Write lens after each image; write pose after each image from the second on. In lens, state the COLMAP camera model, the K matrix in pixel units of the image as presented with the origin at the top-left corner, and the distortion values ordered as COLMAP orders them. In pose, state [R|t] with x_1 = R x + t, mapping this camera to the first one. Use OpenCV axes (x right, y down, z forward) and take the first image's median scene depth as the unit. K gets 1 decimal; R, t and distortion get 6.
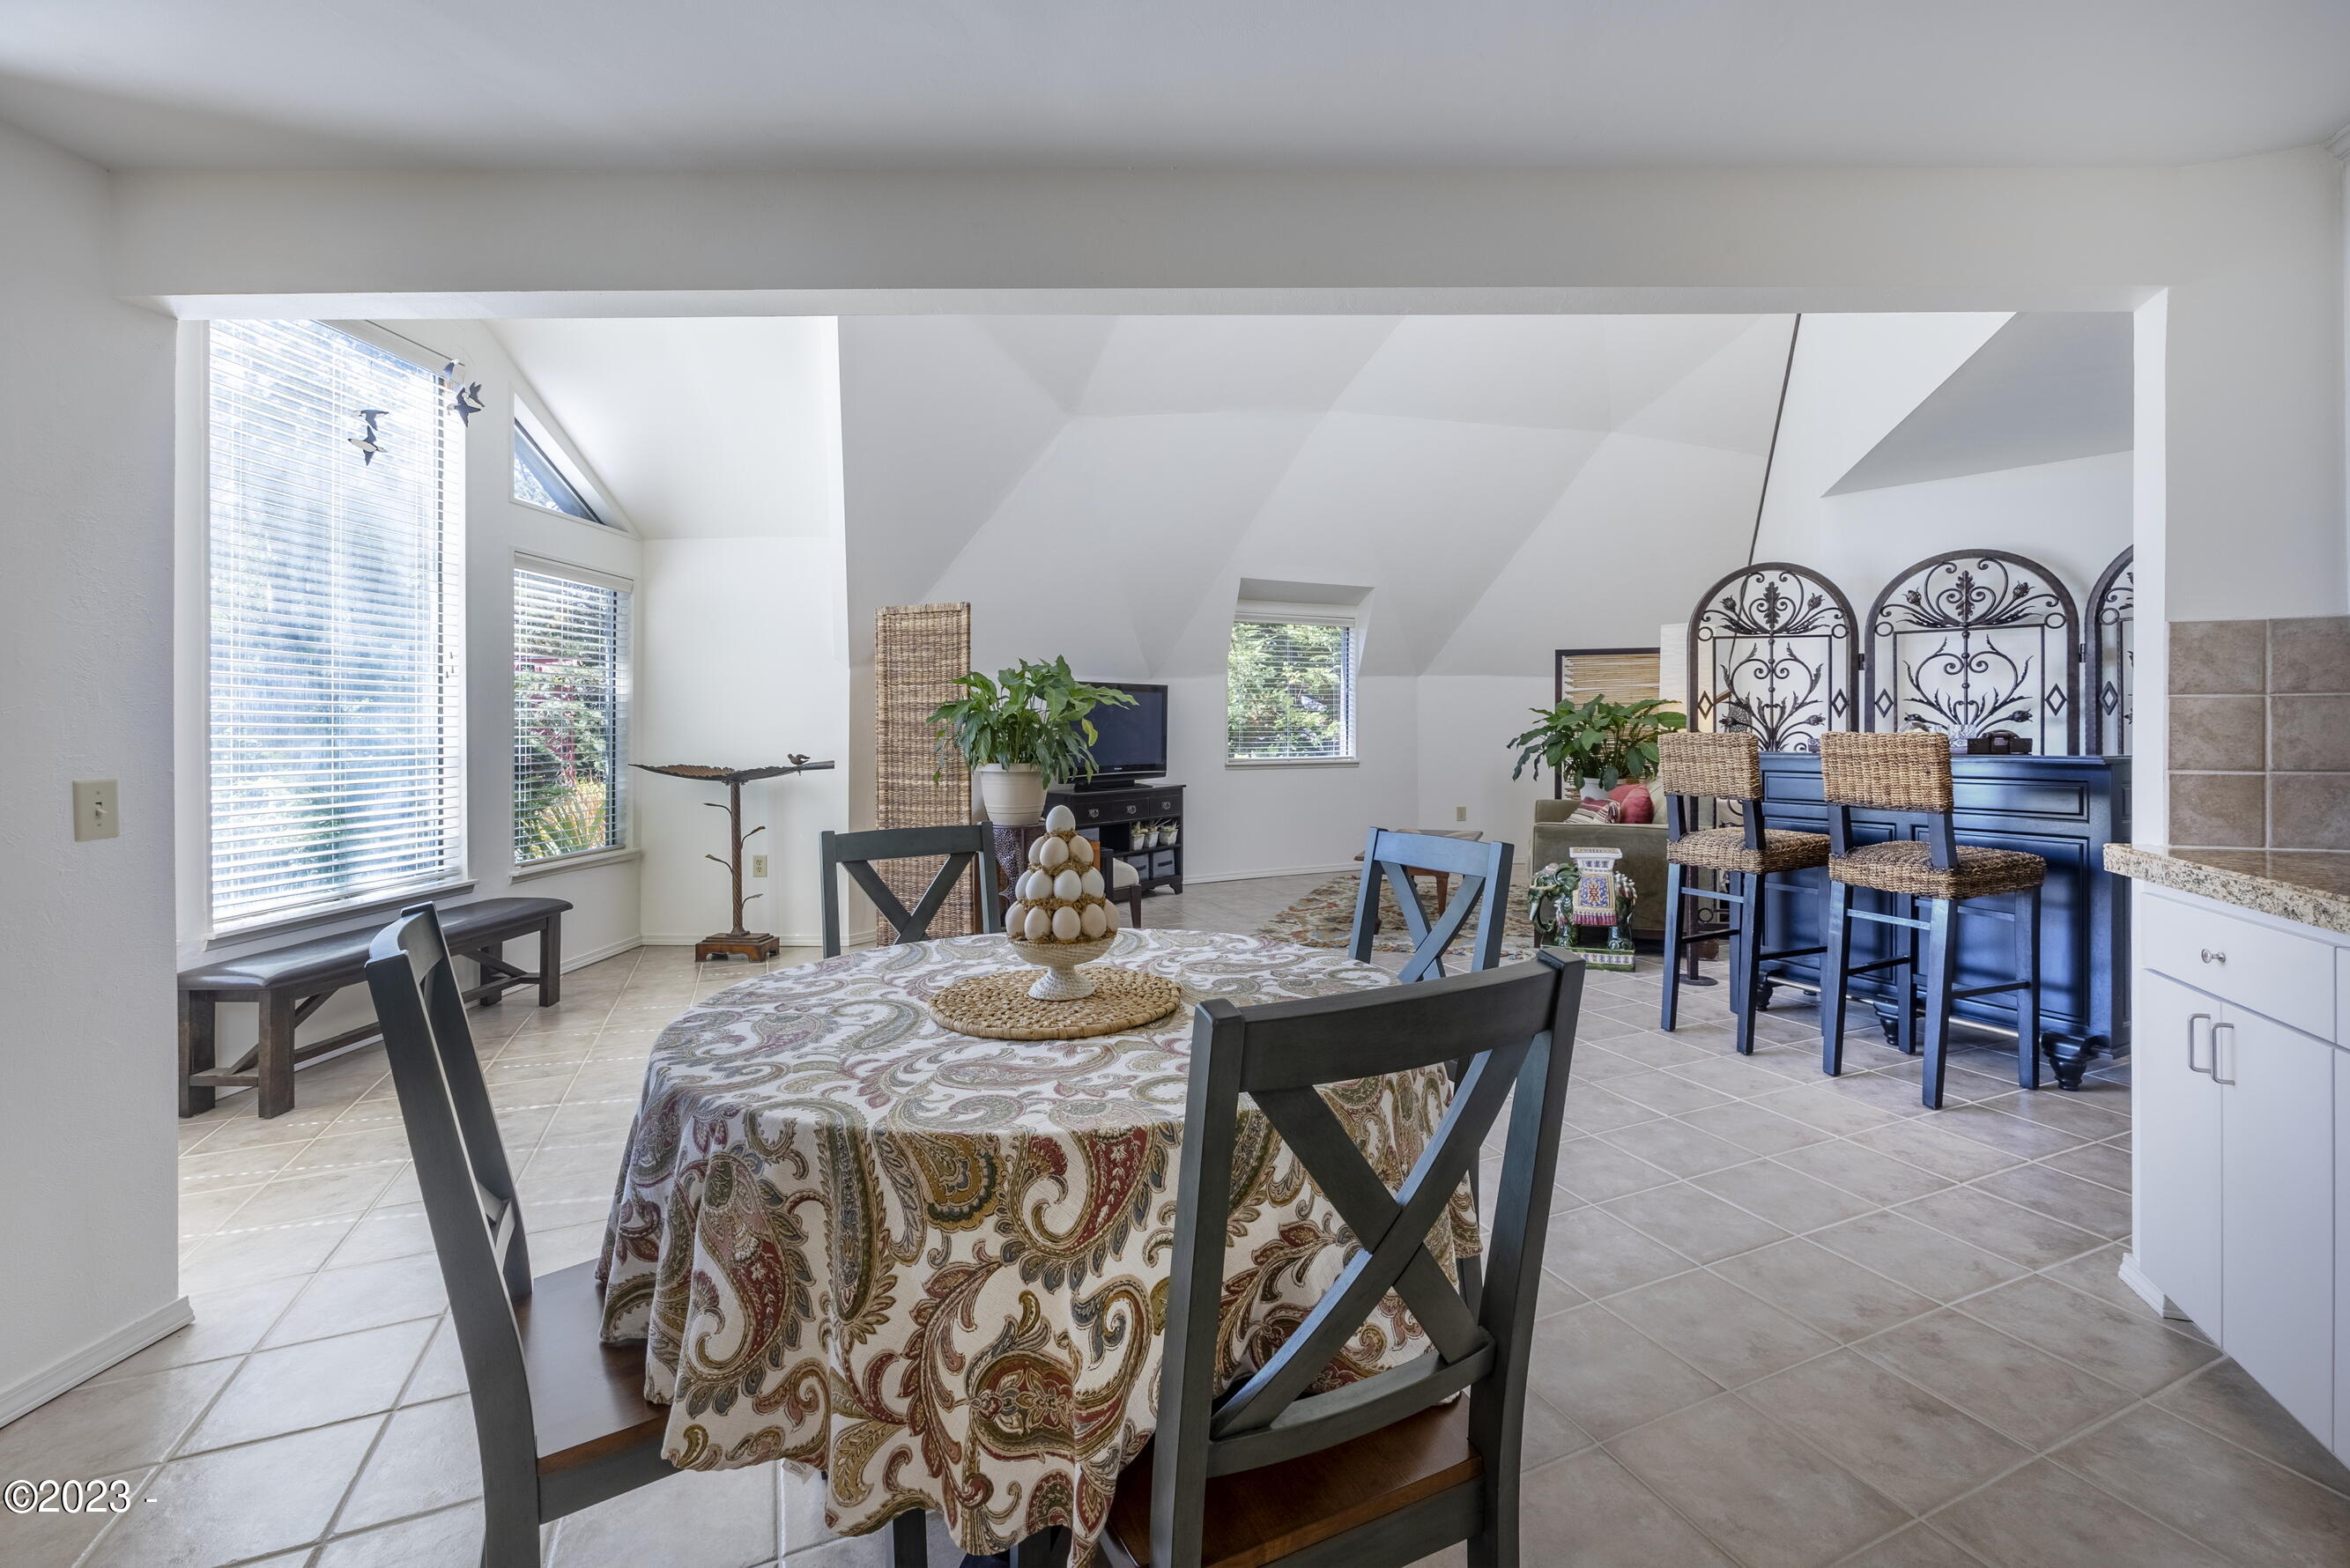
lens RADIAL K [[968.5, 0, 1183.8], [0, 968.5, 755.8], [0, 0, 1]] dist [0.000833, 0.000124]
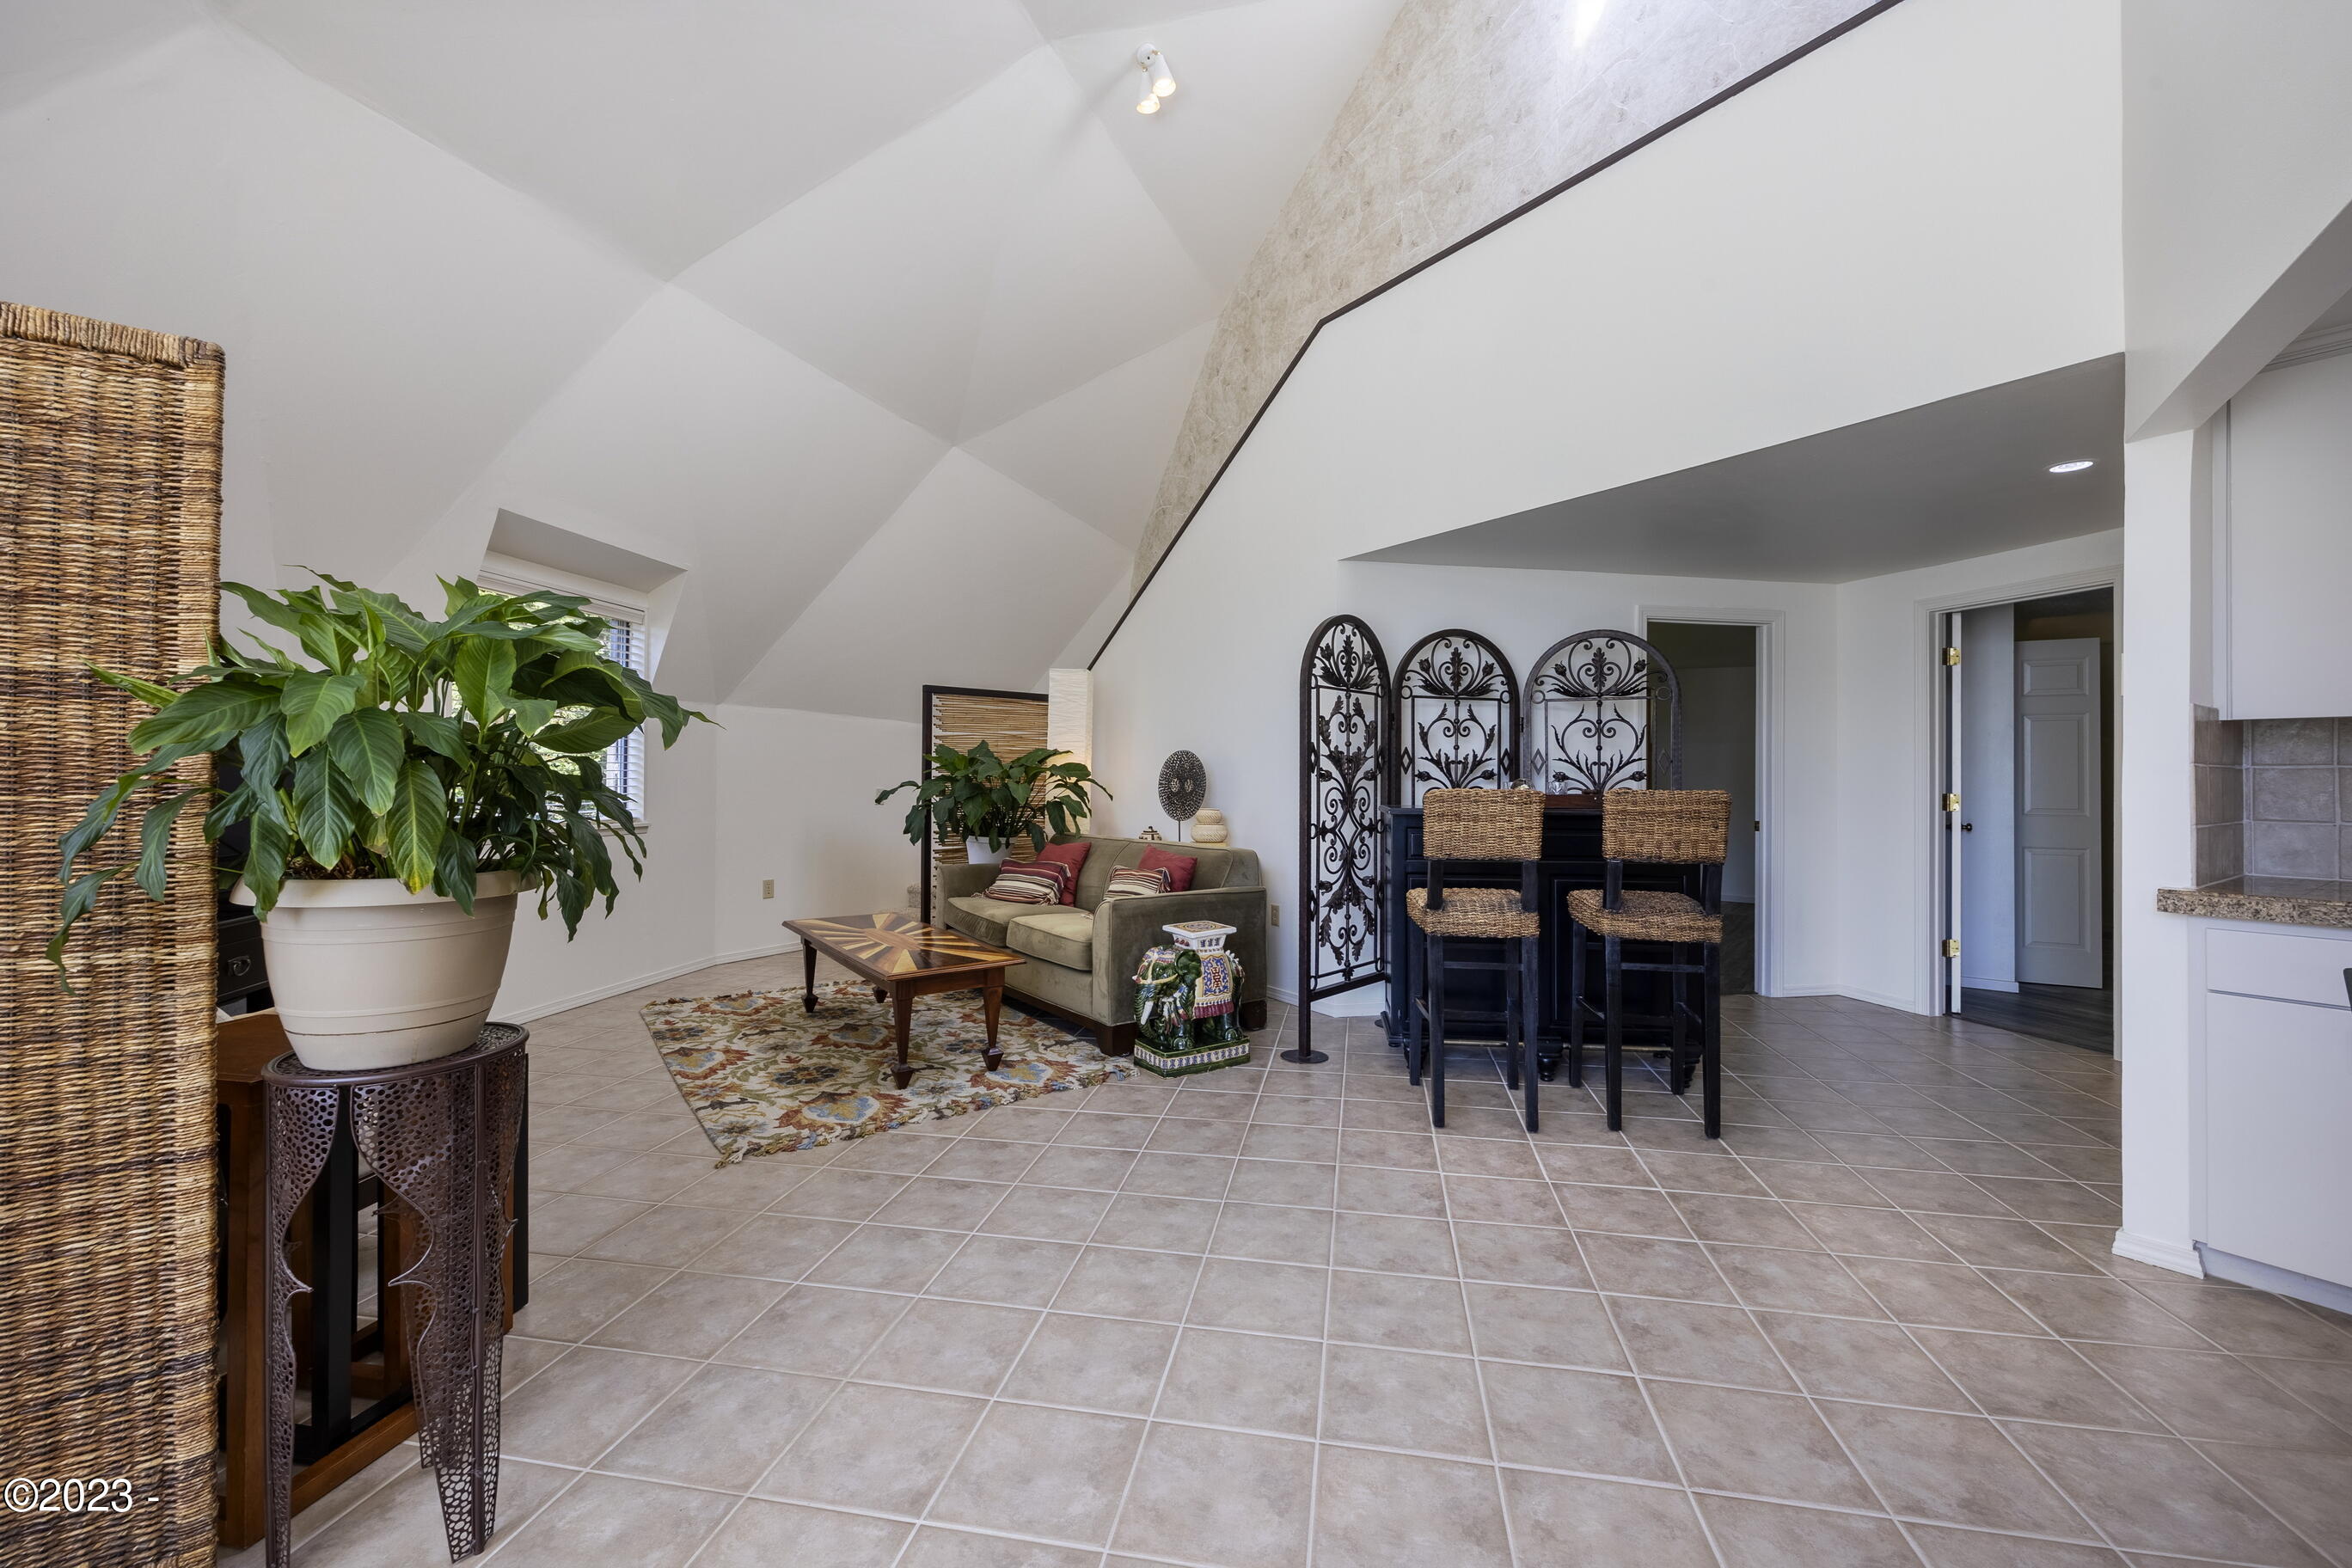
lens RADIAL K [[947.7, 0, 1195.9], [0, 947.7, 771.9], [0, 0, 1]] dist [-0.000869, -0.000783]
pose [[0.550195, 0.012879, 0.834937, -0.299011], [0.014831, 0.999573, -0.025192, -0.017993], [-0.834905, 0.026244, 0.549769, 0.609934]]
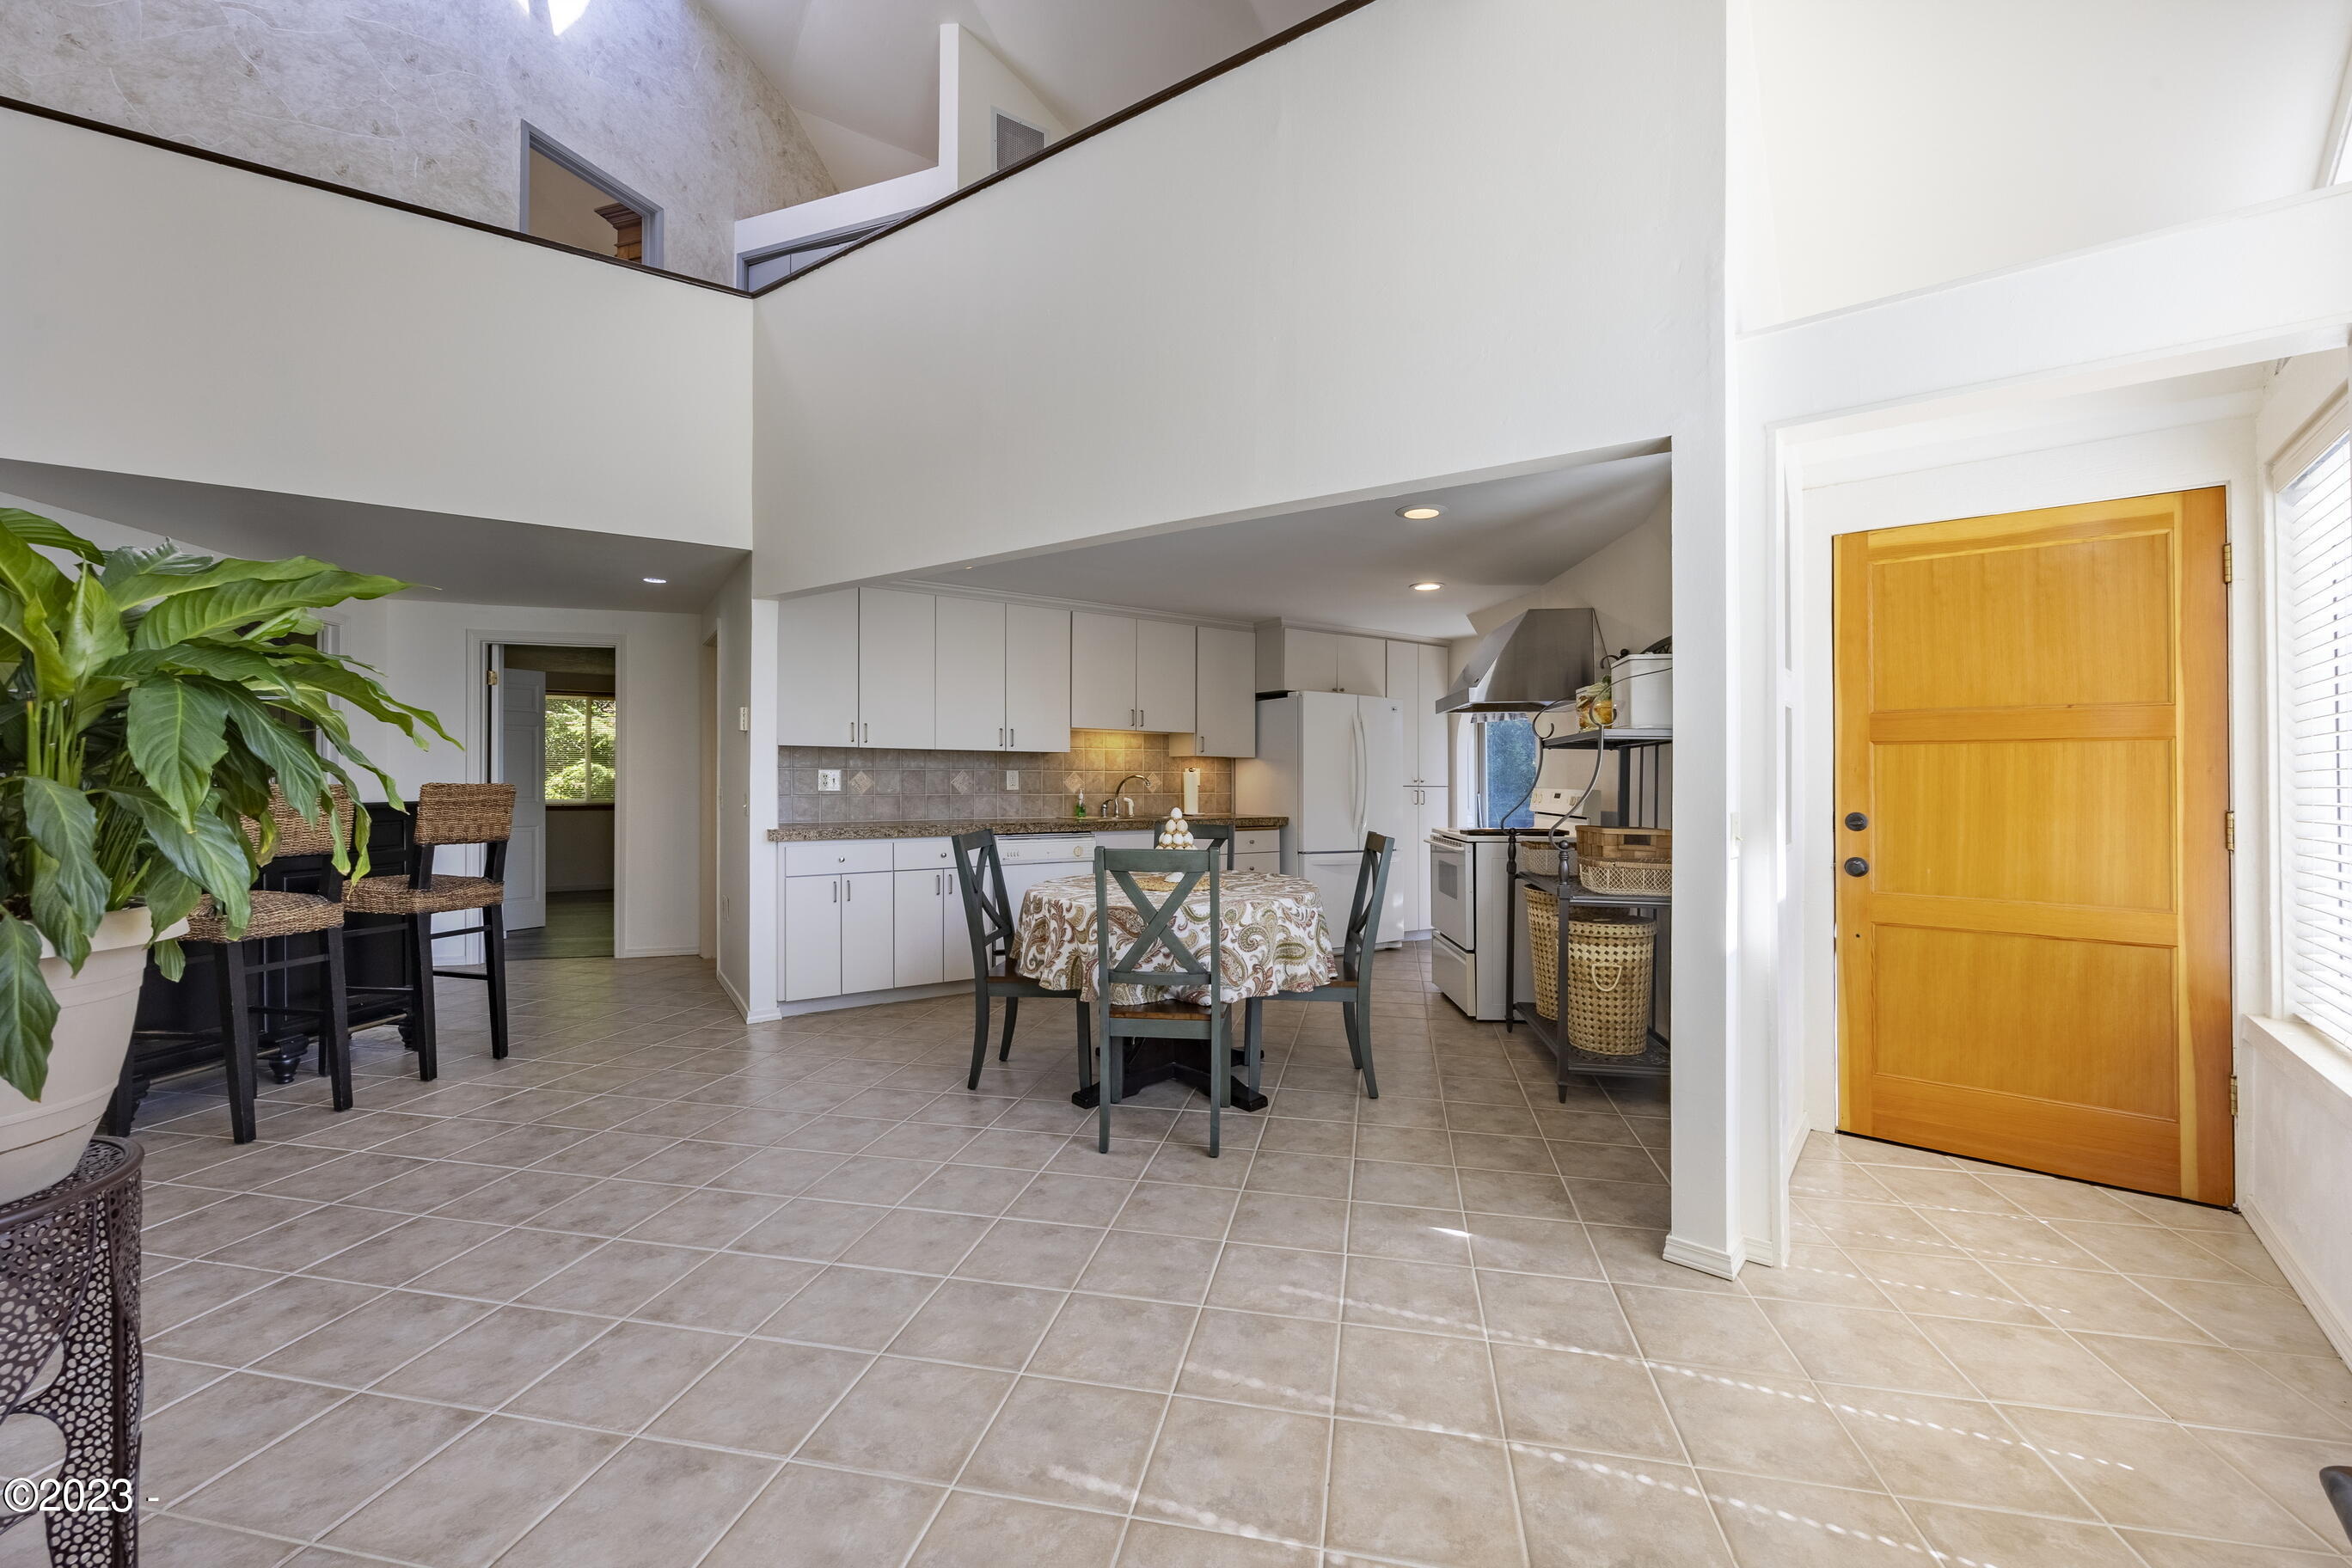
lens RADIAL K [[947.7, 0, 1195.9], [0, 947.7, 771.9], [0, 0, 1]] dist [-0.000869, -0.000783]
pose [[-0.828702, 0.008880, 0.559619, -0.538211], [0.018388, 0.999766, 0.011365, -0.025458], [-0.559388, 0.019709, -0.828672, 1.053537]]
